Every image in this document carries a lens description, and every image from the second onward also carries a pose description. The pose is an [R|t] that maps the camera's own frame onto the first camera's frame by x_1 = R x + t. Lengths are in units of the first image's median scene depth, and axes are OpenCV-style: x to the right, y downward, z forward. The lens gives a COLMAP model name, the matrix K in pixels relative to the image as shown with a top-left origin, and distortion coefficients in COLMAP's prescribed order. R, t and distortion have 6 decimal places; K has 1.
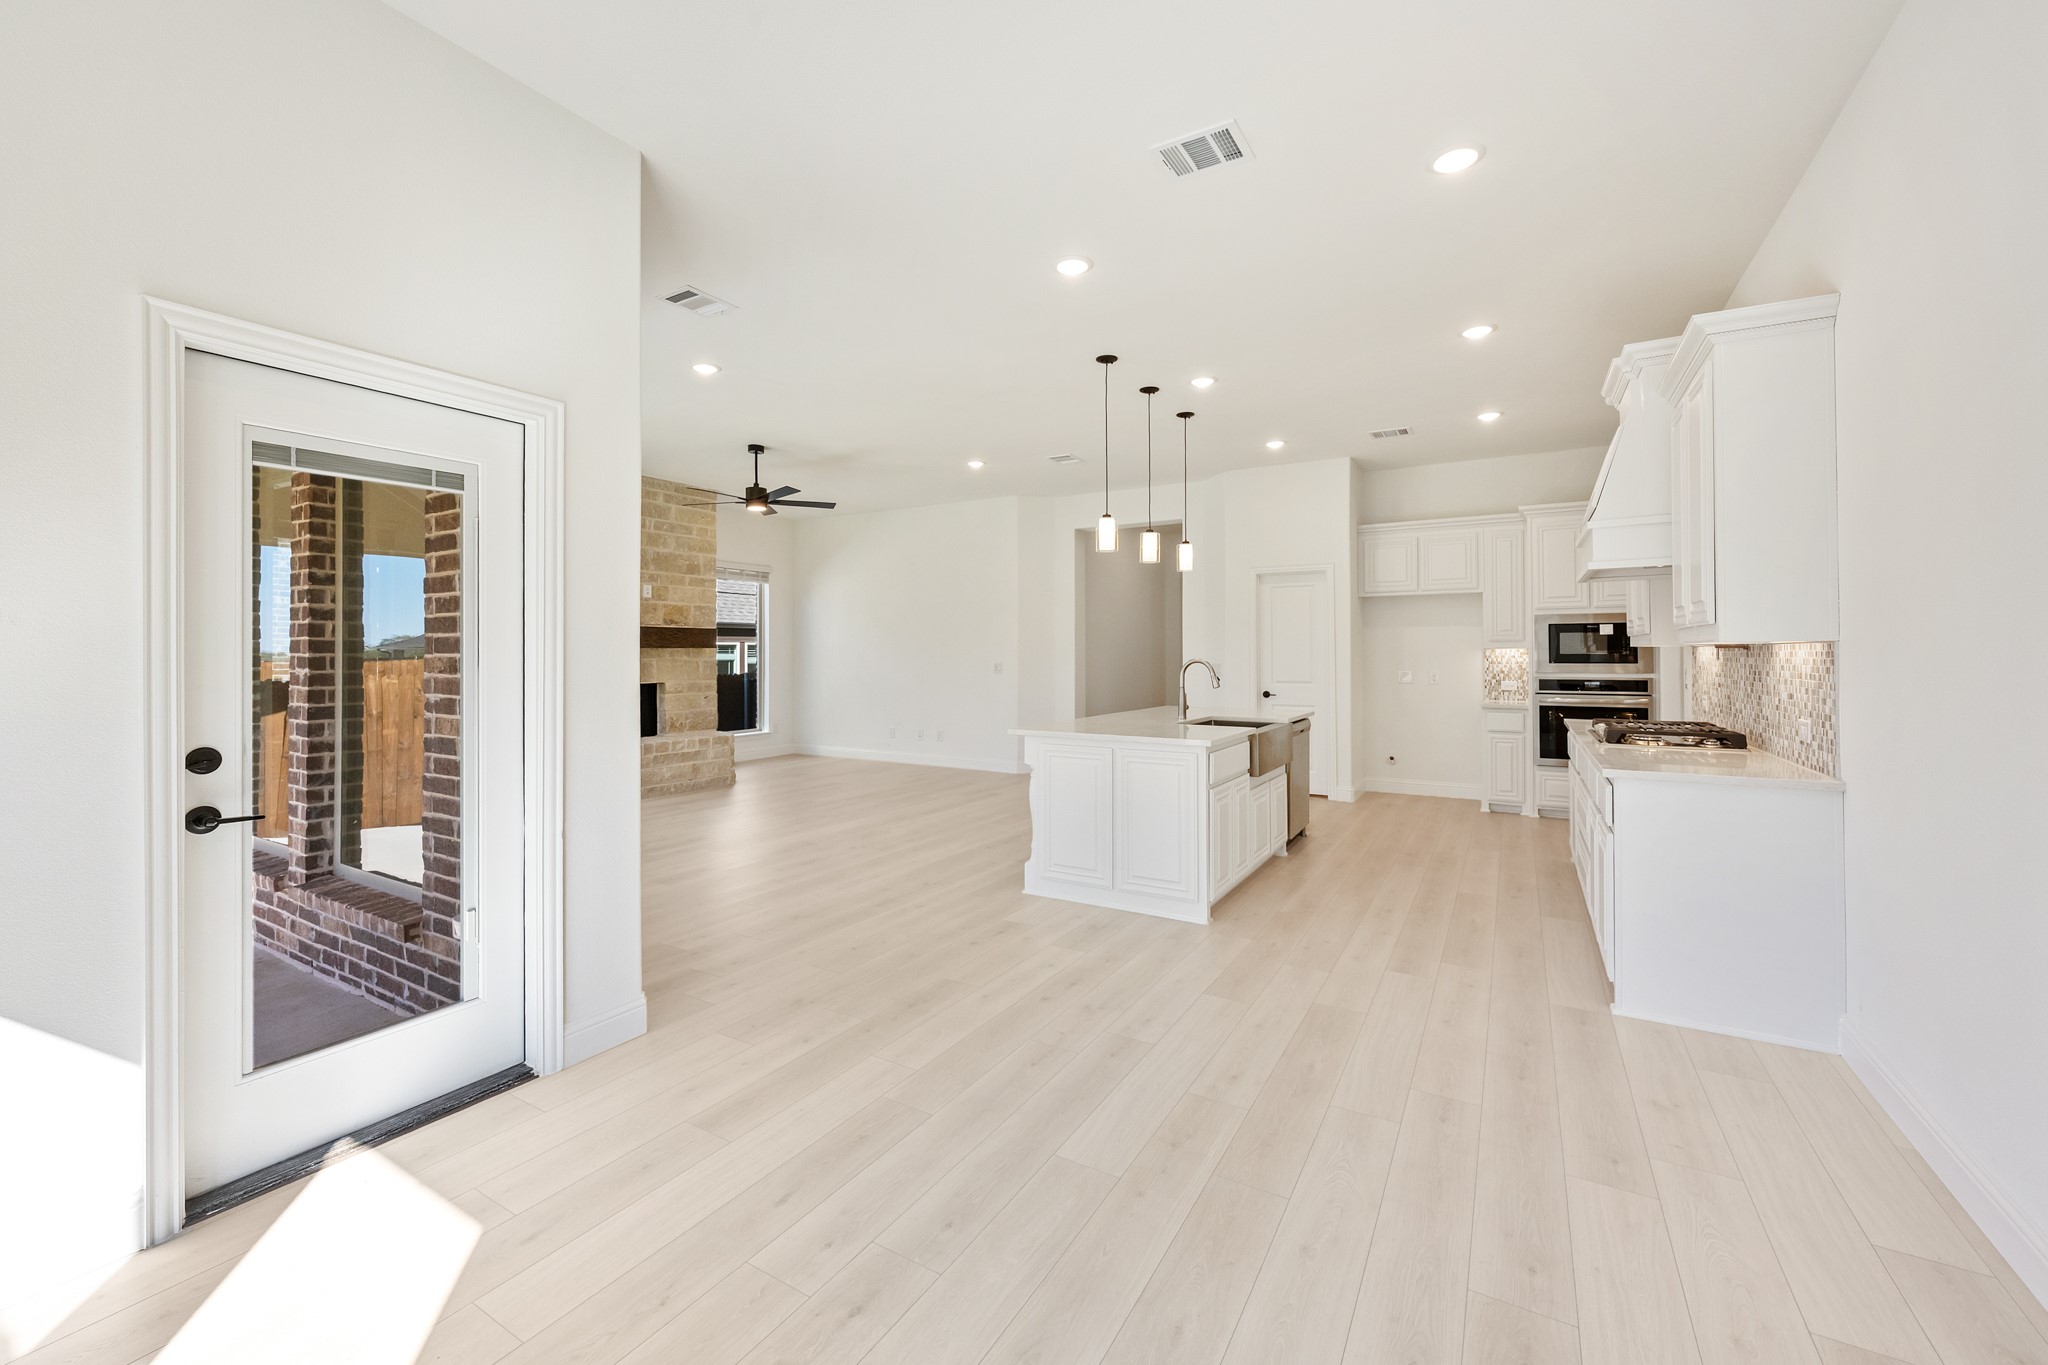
lens RADIAL K [[821.2, 0, 1019.4], [0, 821.2, 654.7], [0, 0, 1]] dist [0.006018, -0.000908]
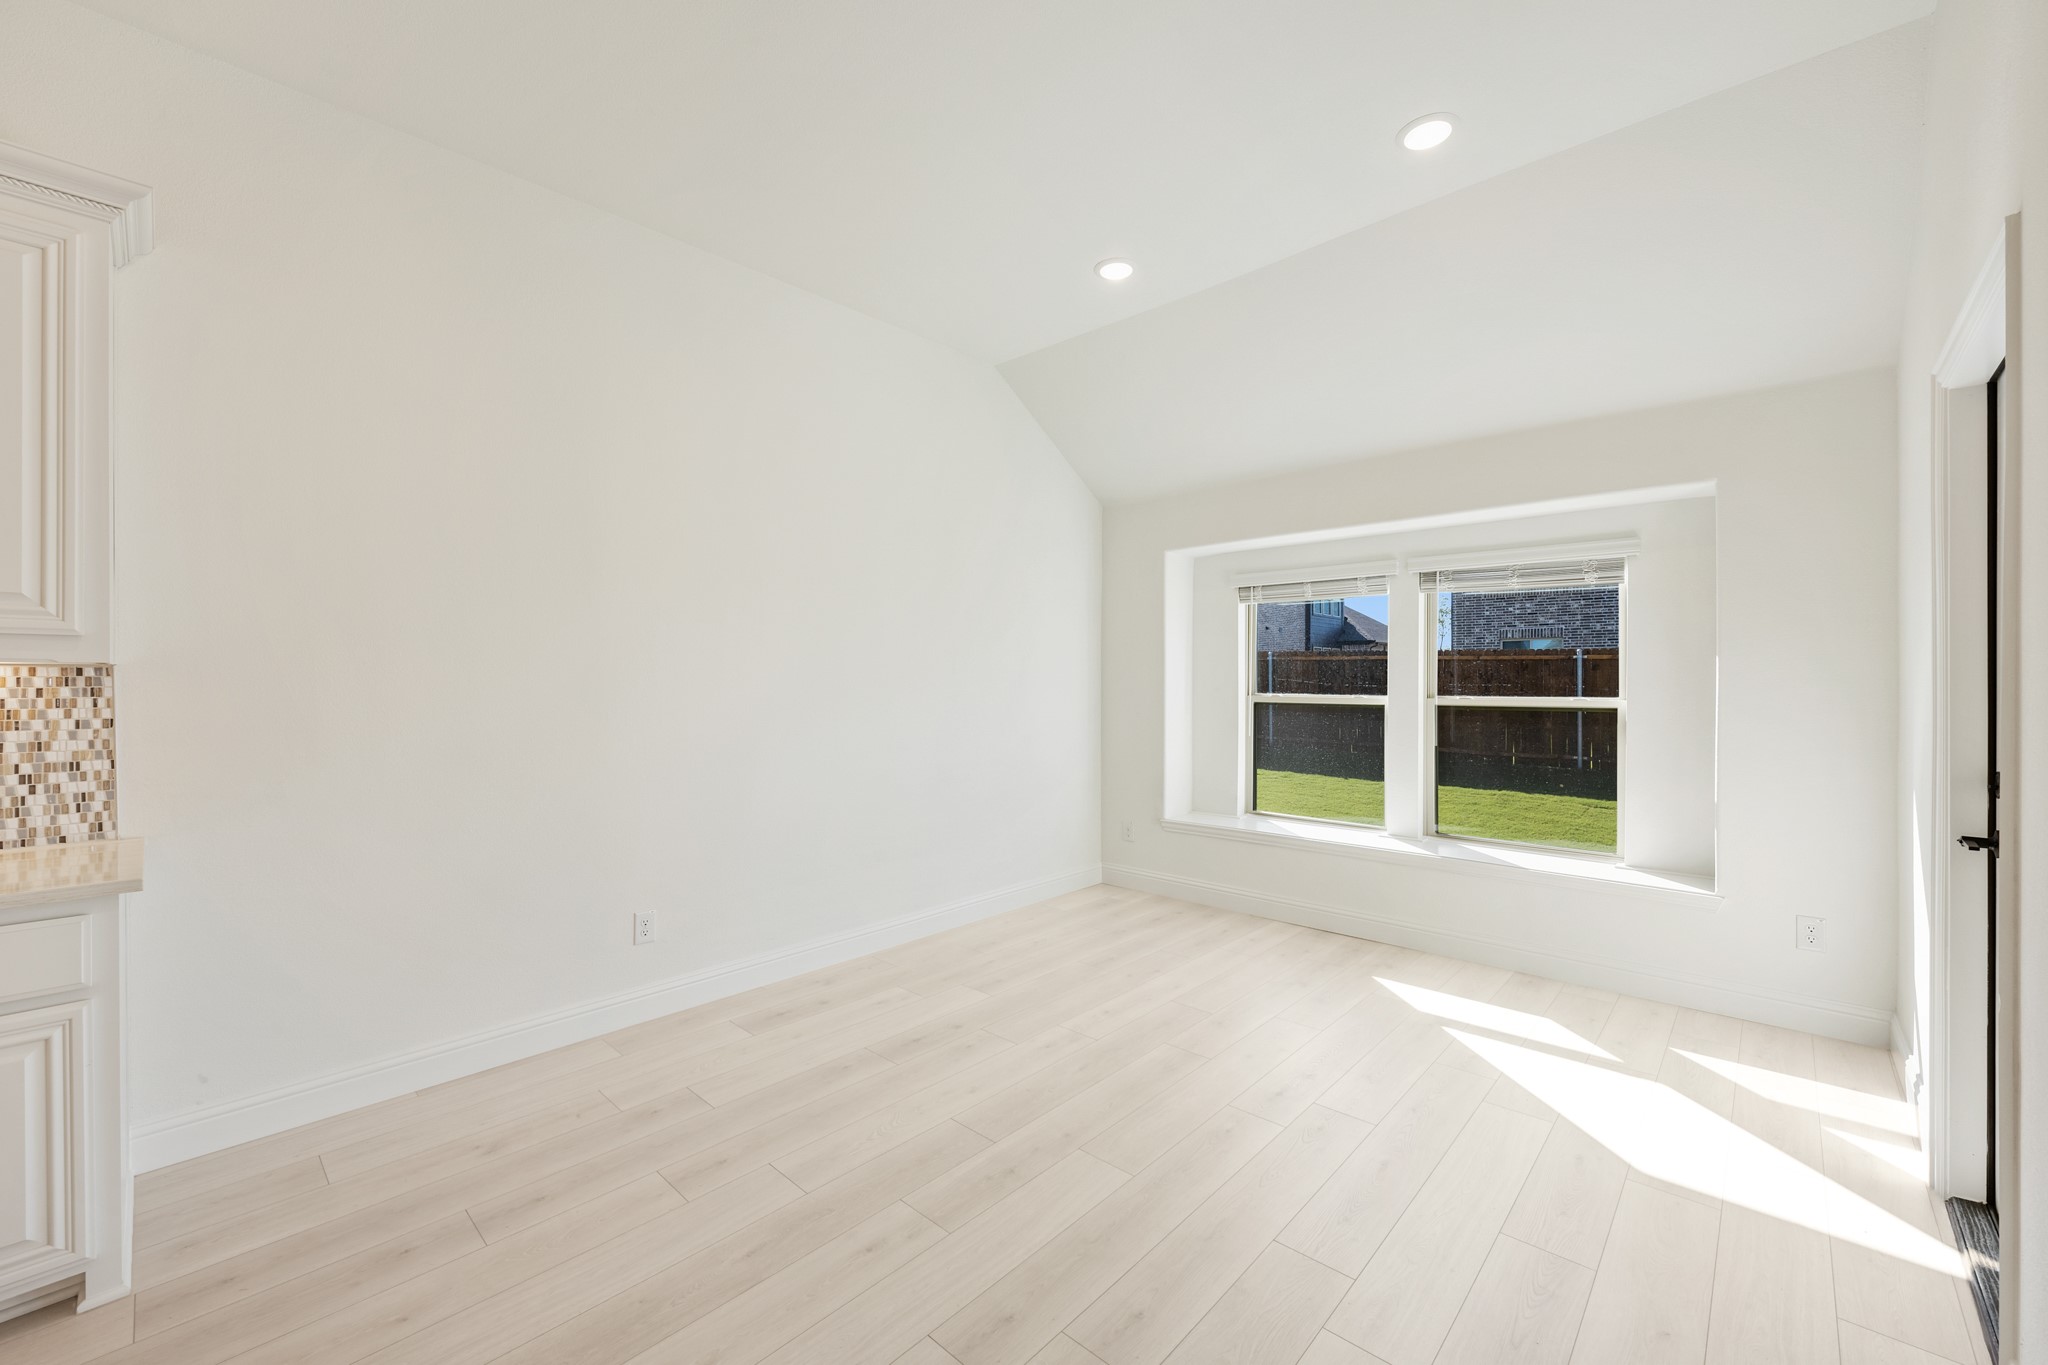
lens RADIAL K [[821.2, 0, 1014.8], [0, 821.2, 683.3], [0, 0, 1]] dist [0.006018, -0.000908]
pose [[-0.977252, -0.001560, 0.212077, -0.007440], [-0.000800, 0.999993, 0.003667, -0.000857], [-0.212081, 0.003414, -0.977246, 0.512766]]
